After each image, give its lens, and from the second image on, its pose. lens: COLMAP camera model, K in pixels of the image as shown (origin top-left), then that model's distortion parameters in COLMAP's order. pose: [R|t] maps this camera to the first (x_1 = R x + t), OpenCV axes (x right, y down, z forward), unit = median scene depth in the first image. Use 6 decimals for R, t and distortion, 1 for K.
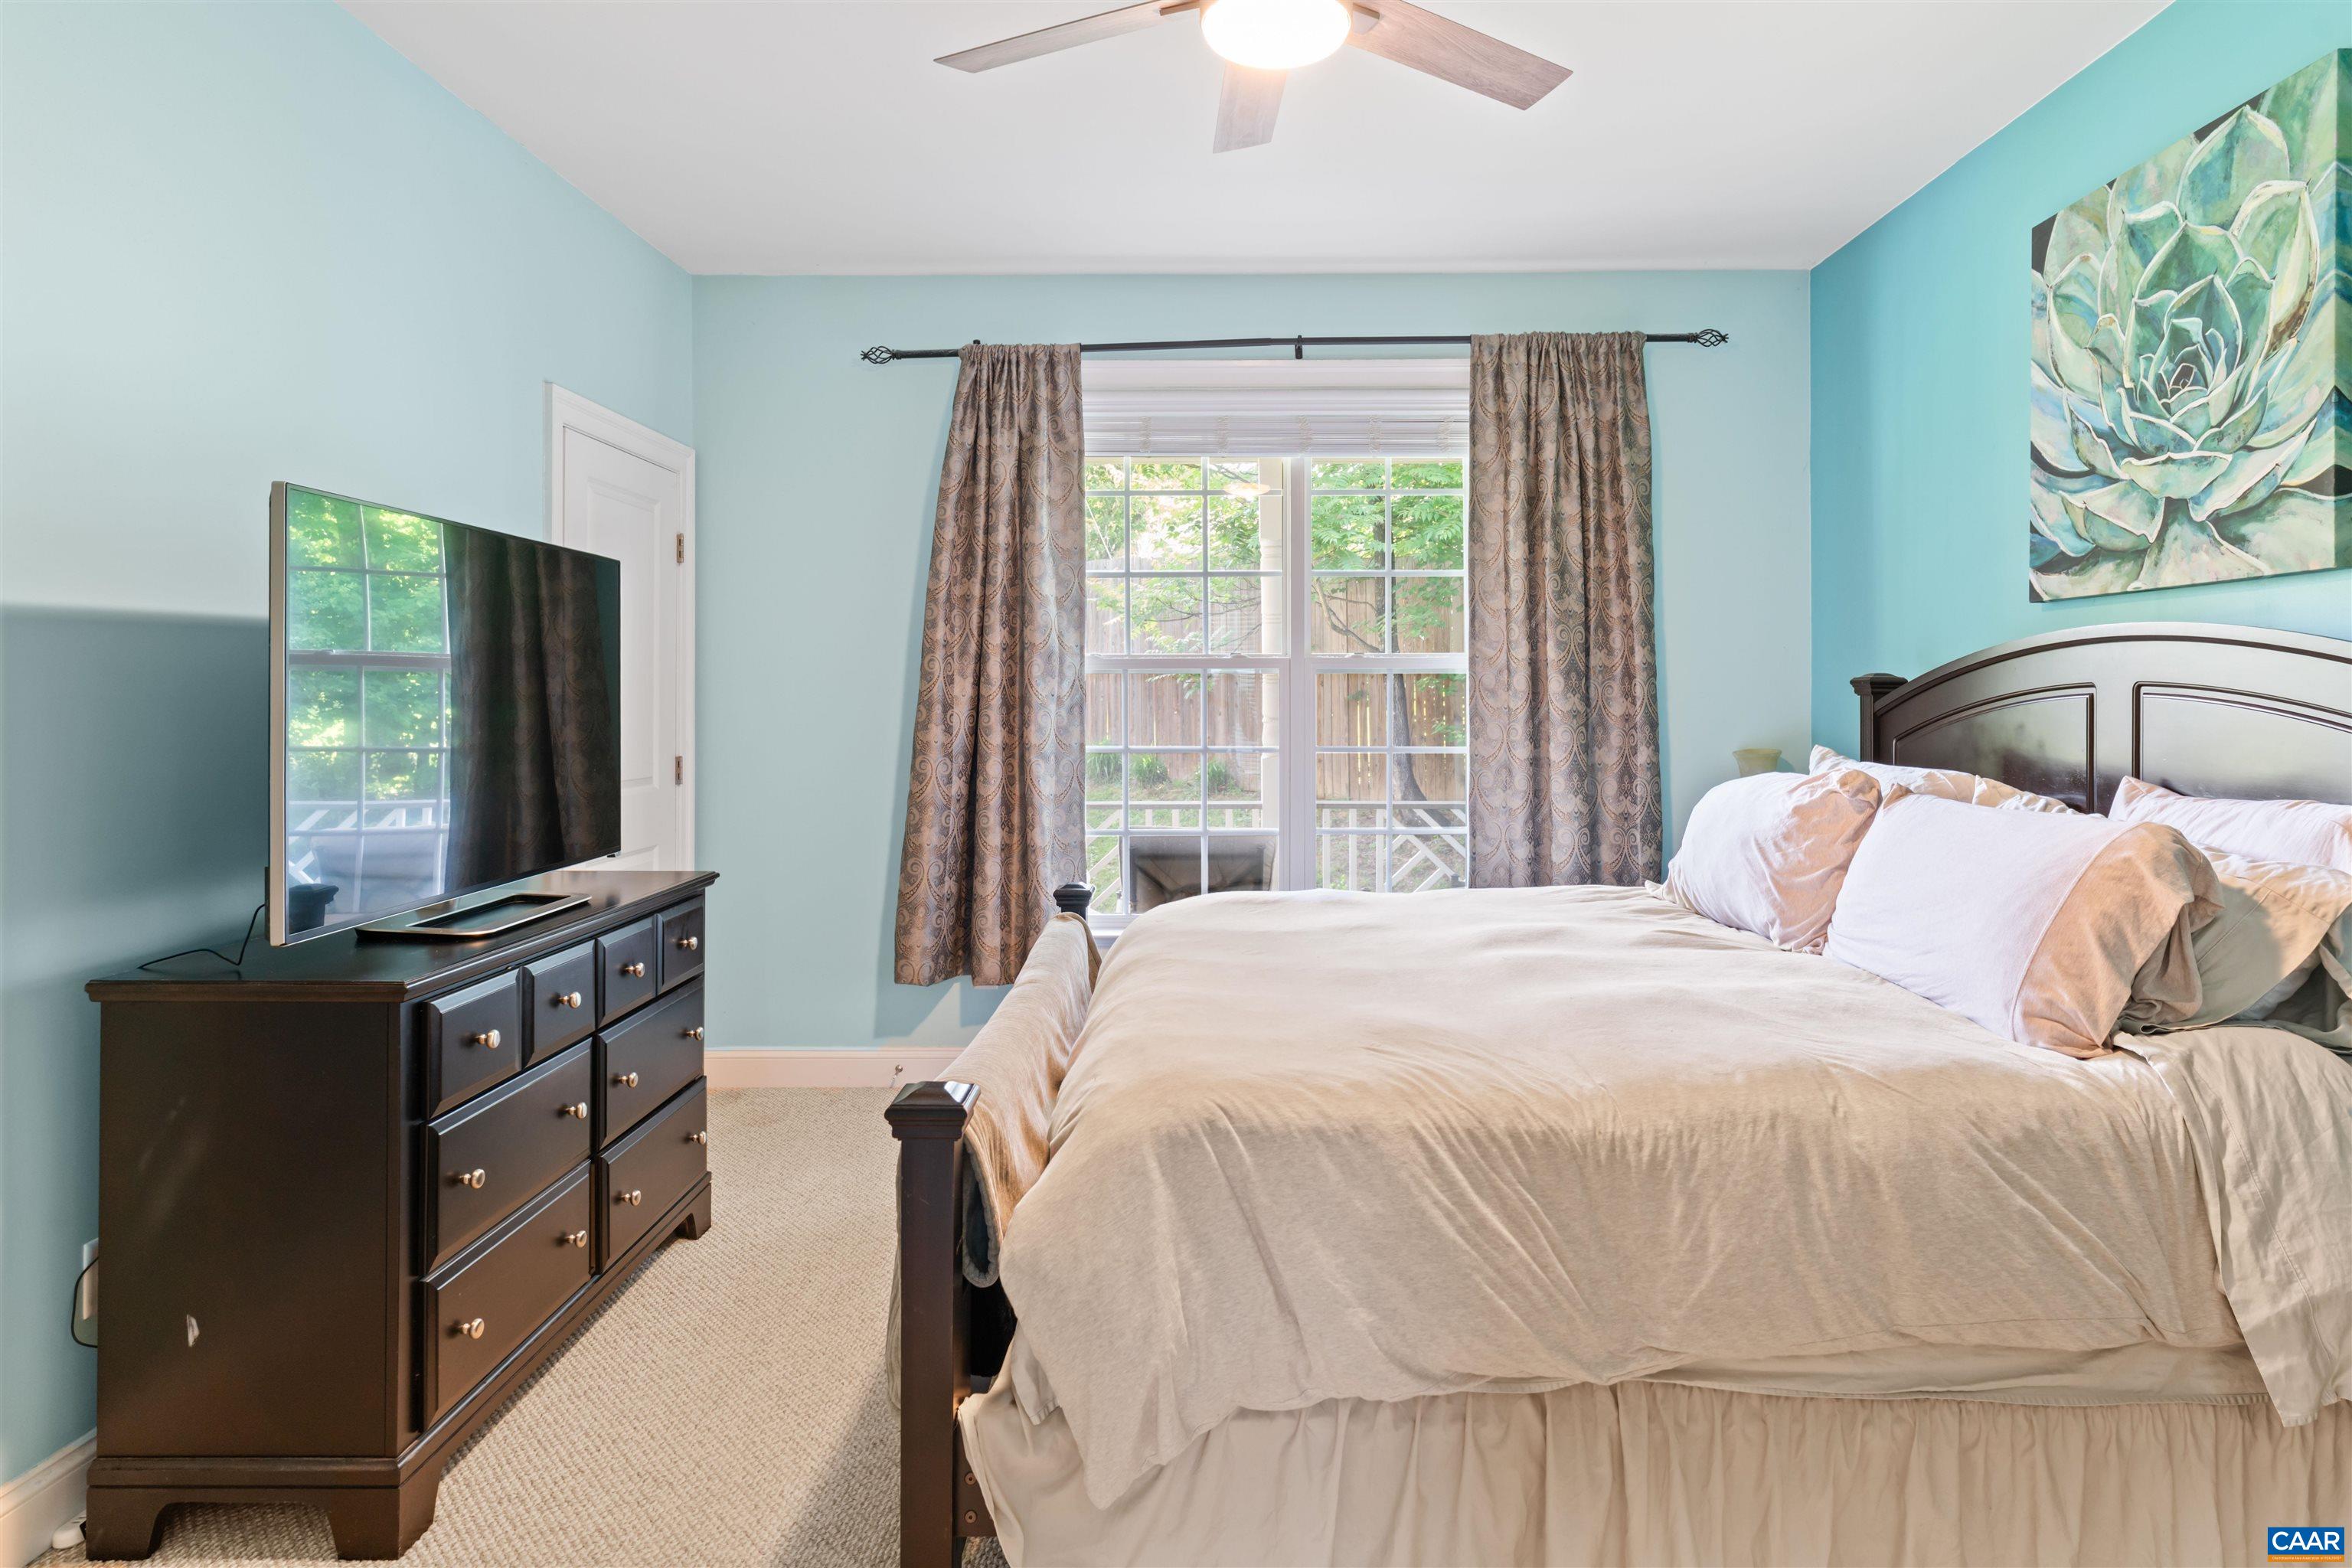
lens RADIAL K [[1355.8, 0, 1219.5], [0, 1355.8, 688.9], [0, 0, 1]] dist [-0.002766, 0.000085]
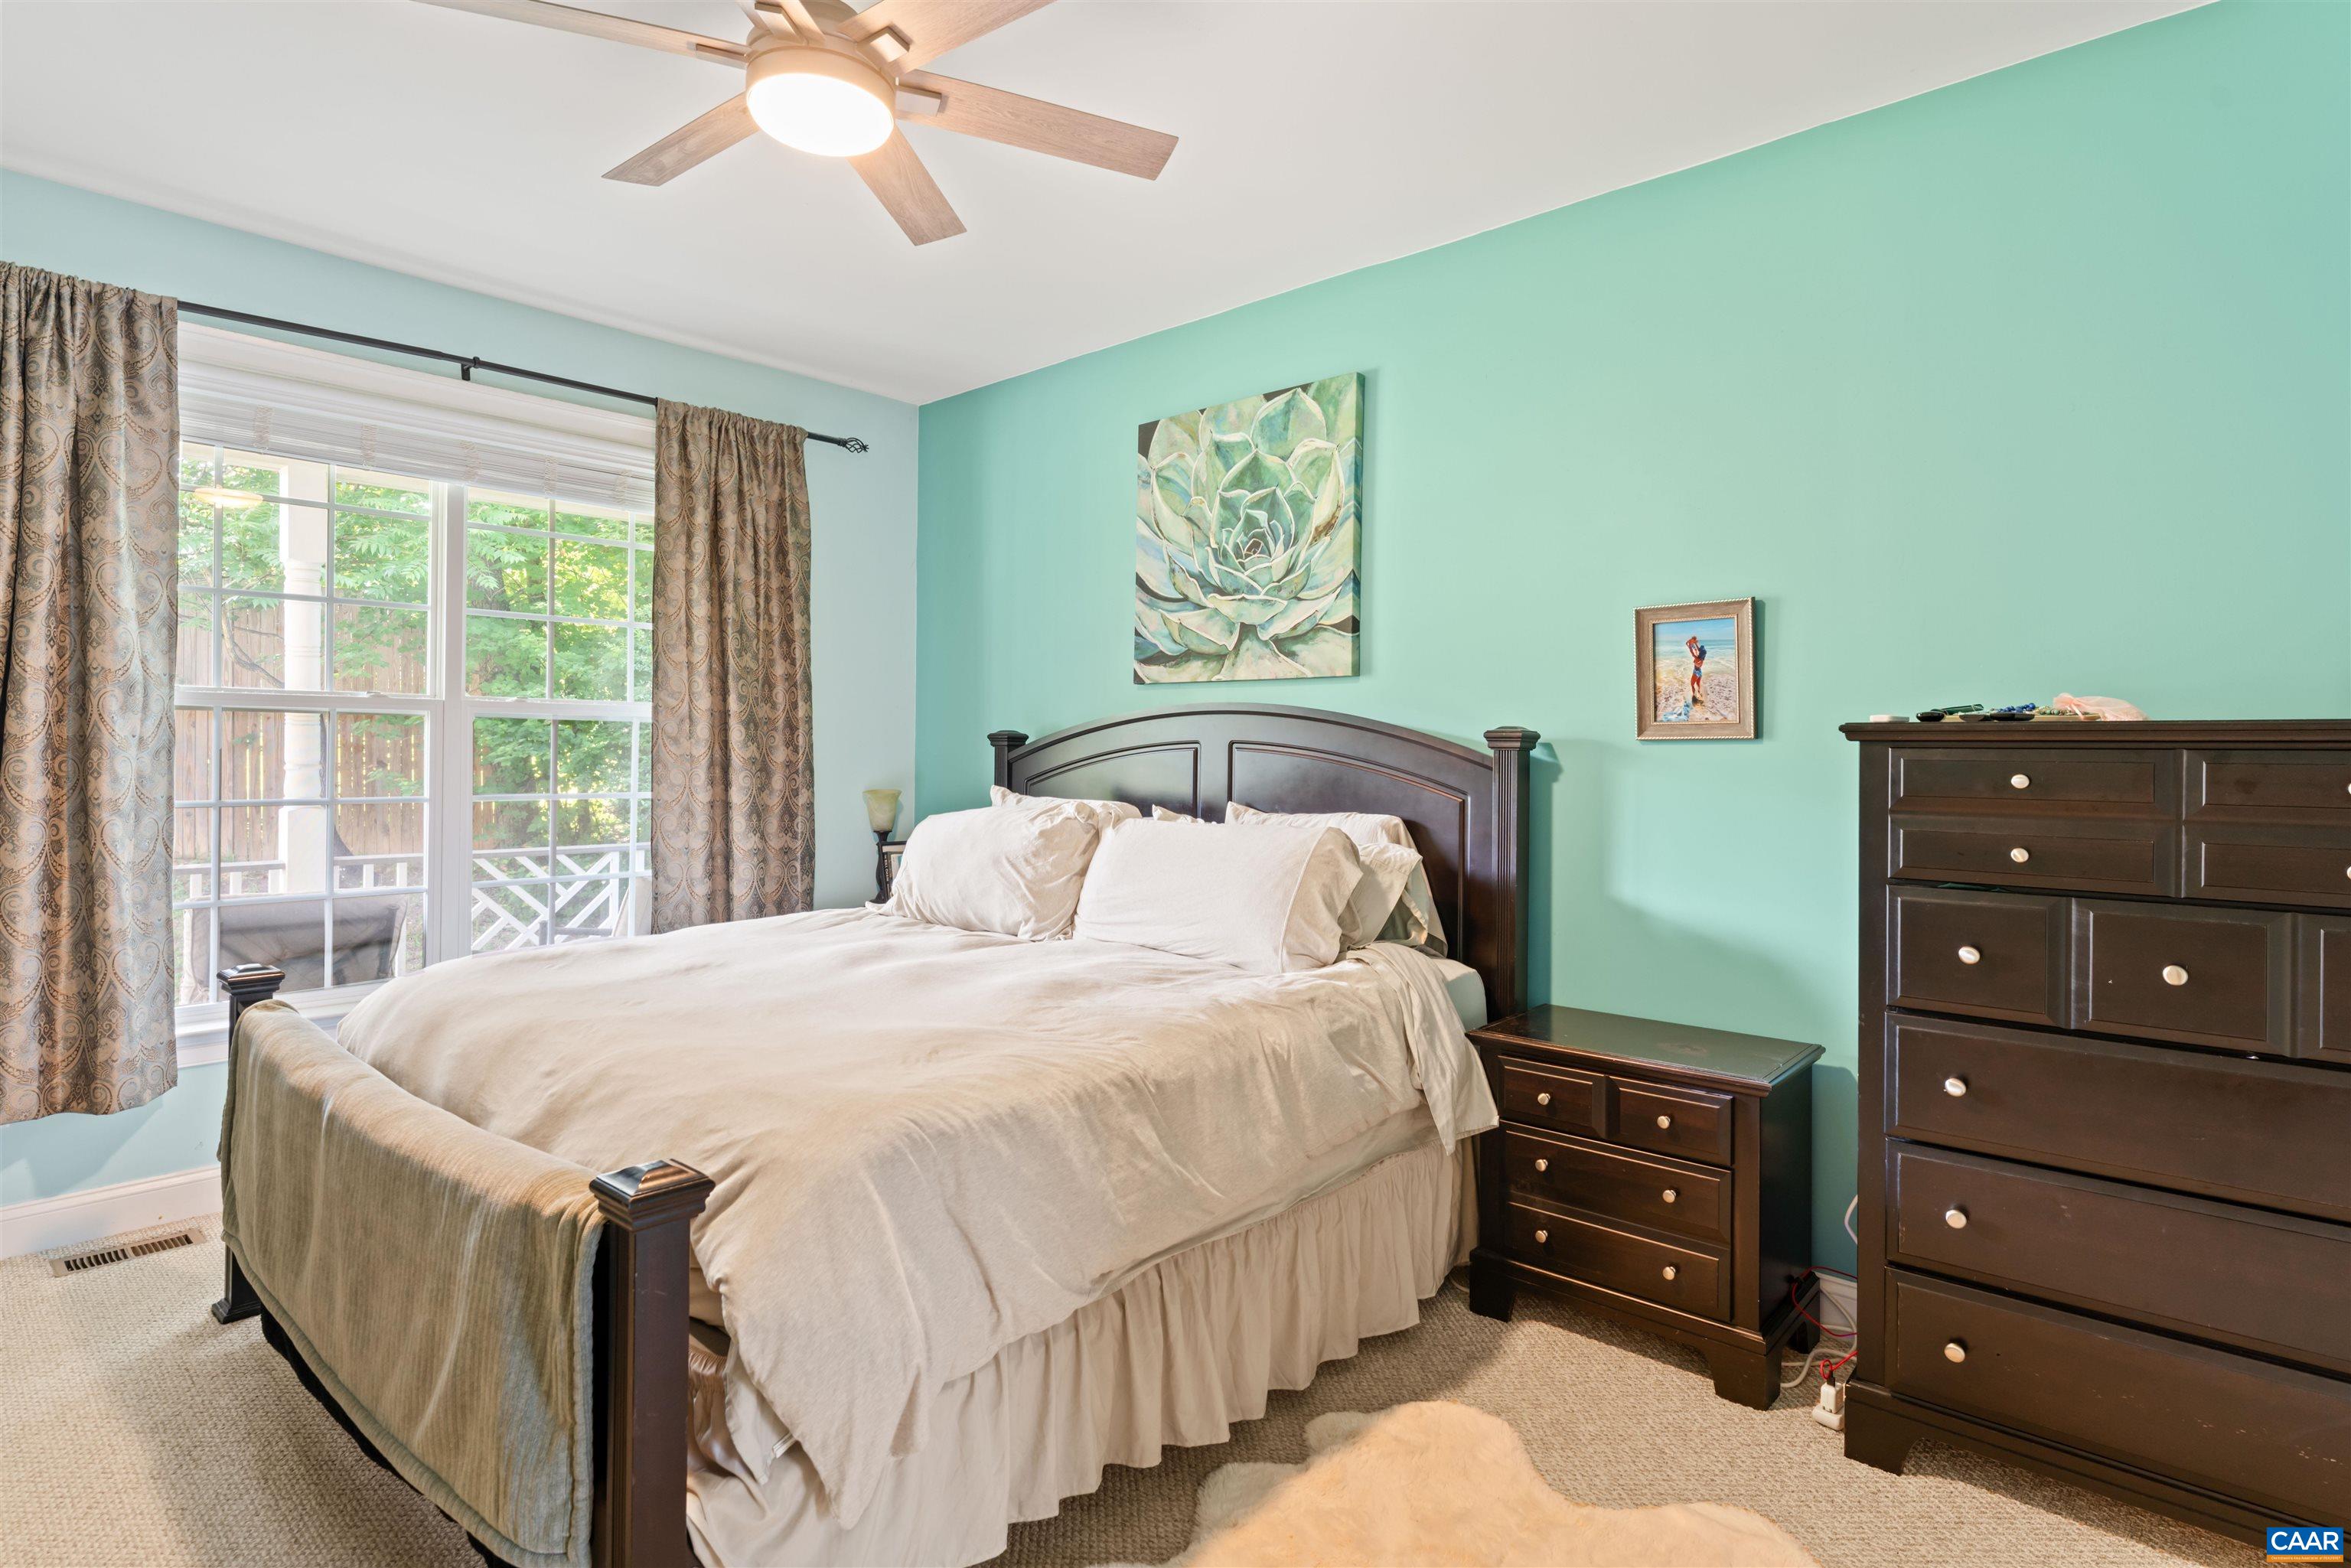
lens RADIAL K [[1203.6, 0, 1179.5], [0, 1203.6, 745.7], [0, 0, 1]] dist [-0.002797, -0.000942]
pose [[0.662461, 0.010637, 0.749021, -0.243342], [-0.014759, 0.999890, -0.001146, 0.002100], [-0.748951, -0.010296, 0.662545, 0.083113]]
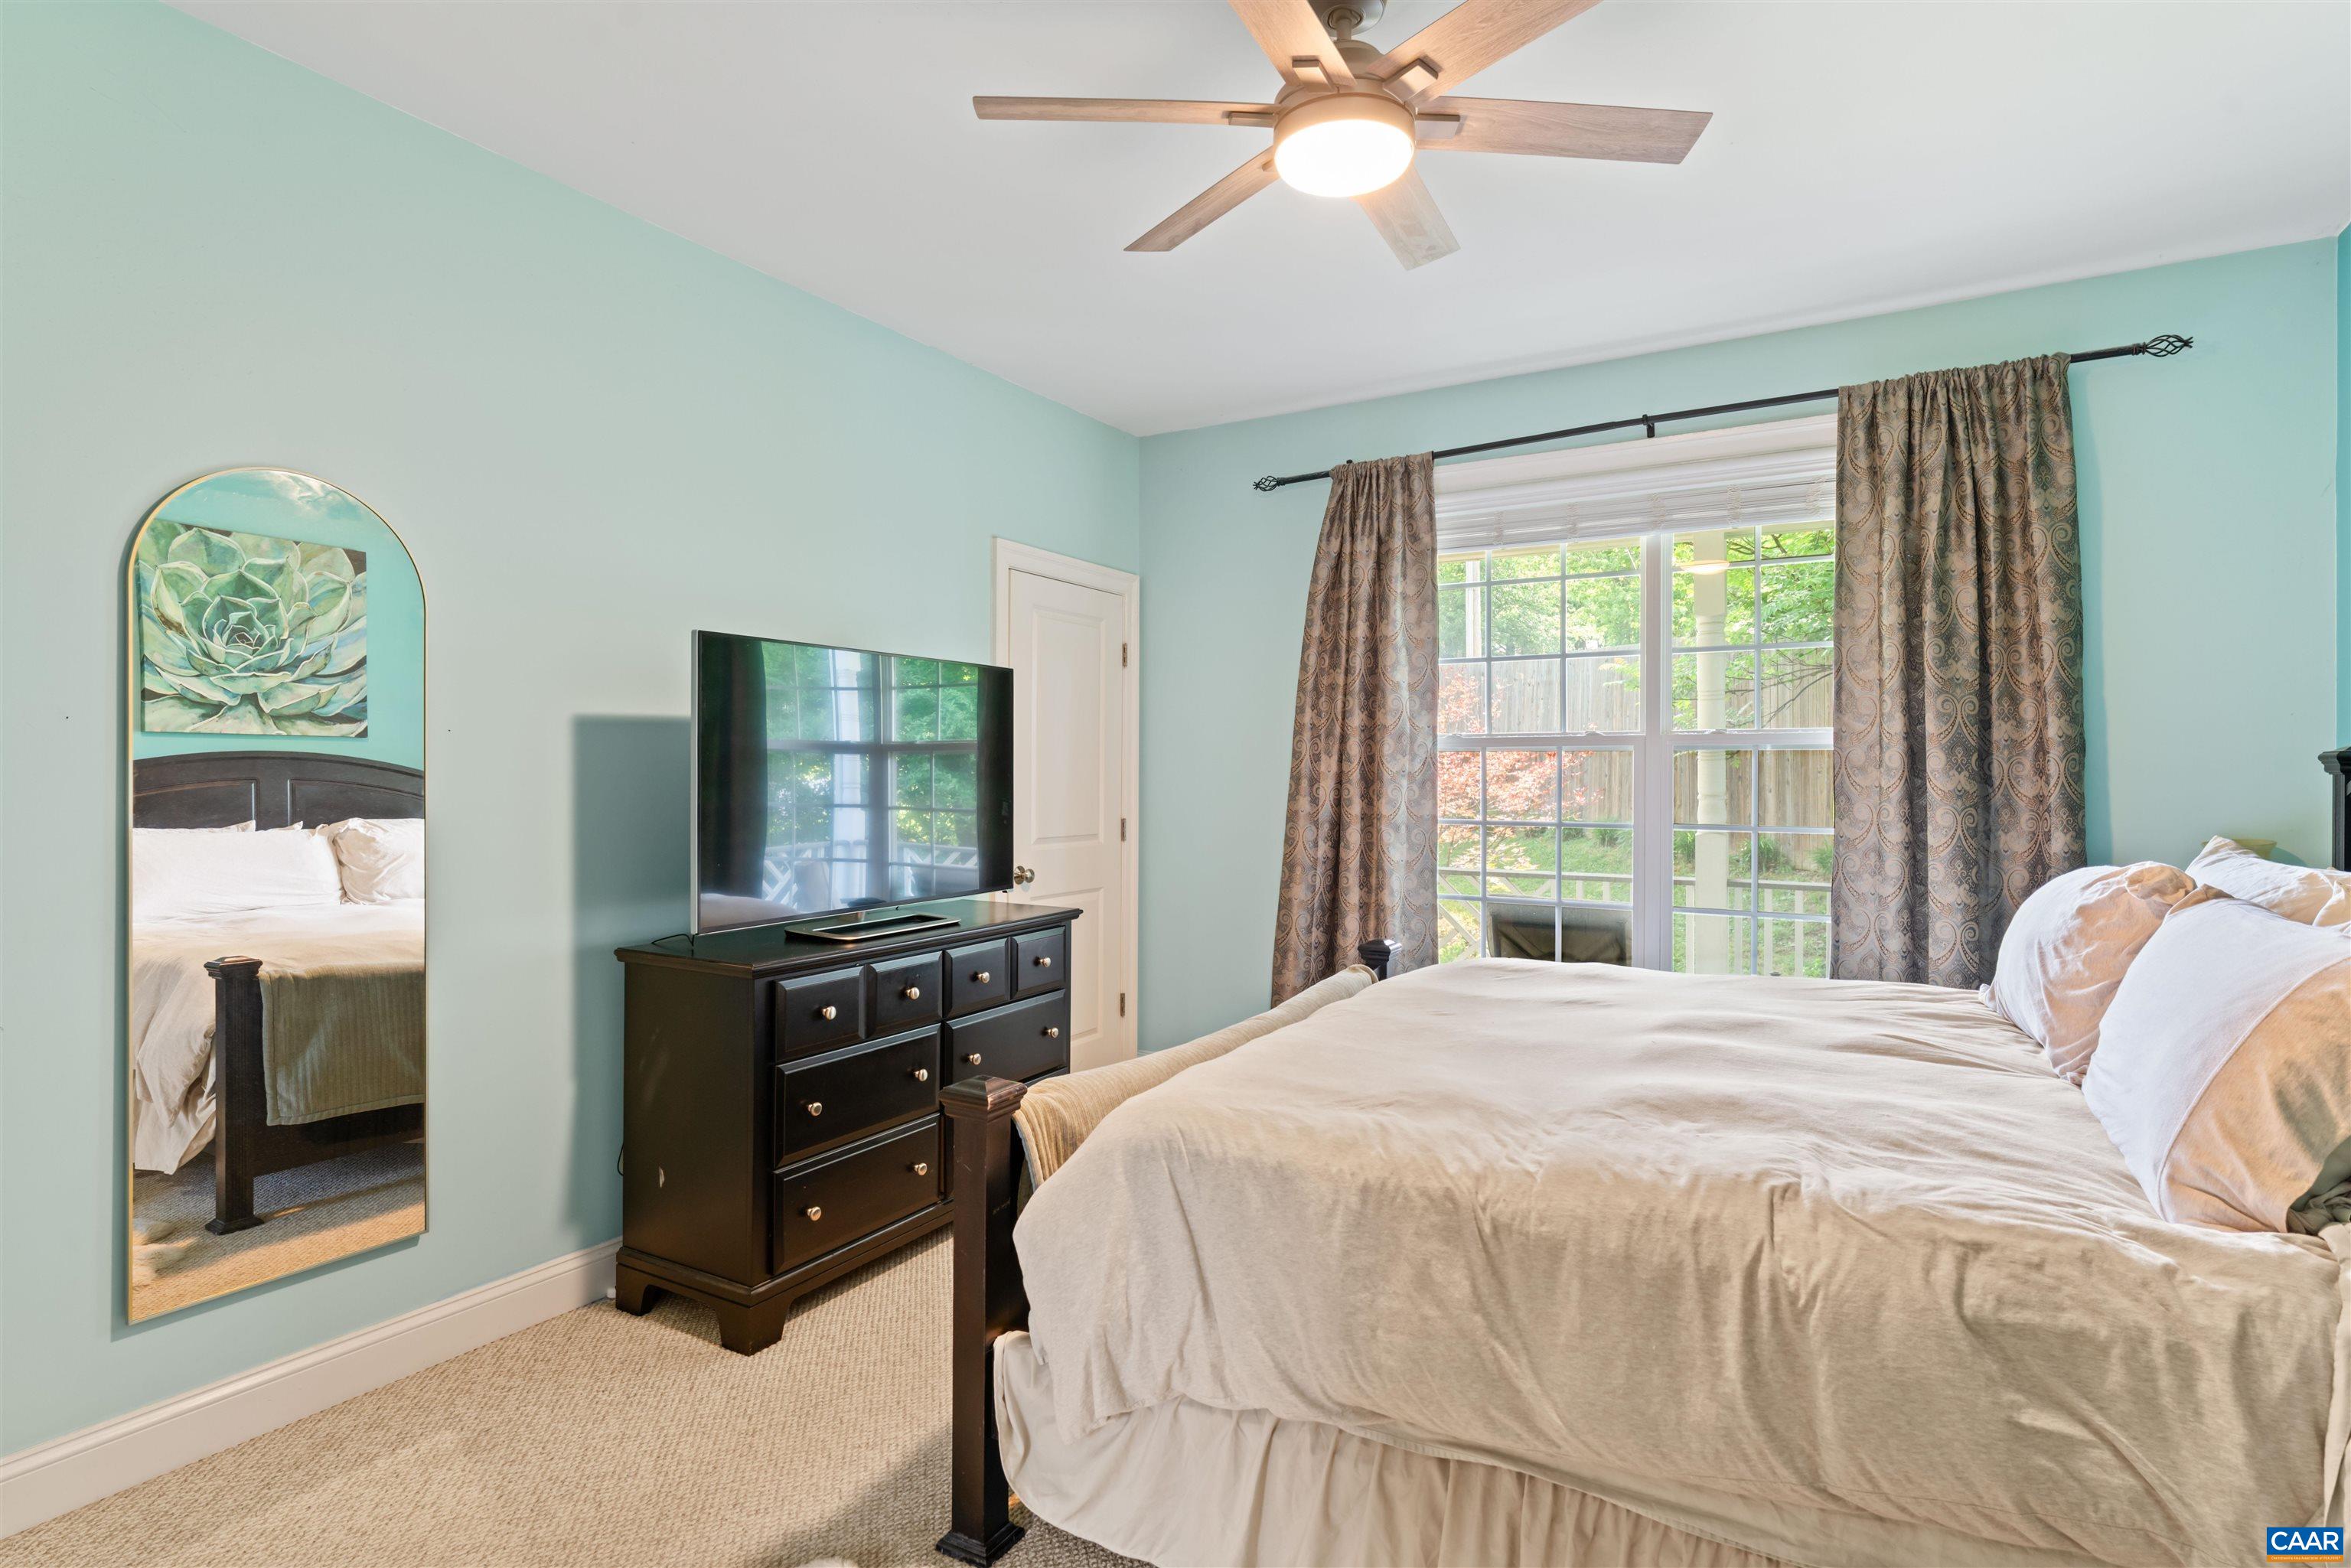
lens RADIAL K [[1203.6, 0, 1165.4], [0, 1203.6, 770.4], [0, 0, 1]] dist [-0.002797, -0.000942]
pose [[0.861406, 0.002209, -0.507913, 0.210886], [-0.000404, 0.999993, 0.003663, 0.000247], [0.507918, -0.002950, 0.861401, 0.049601]]
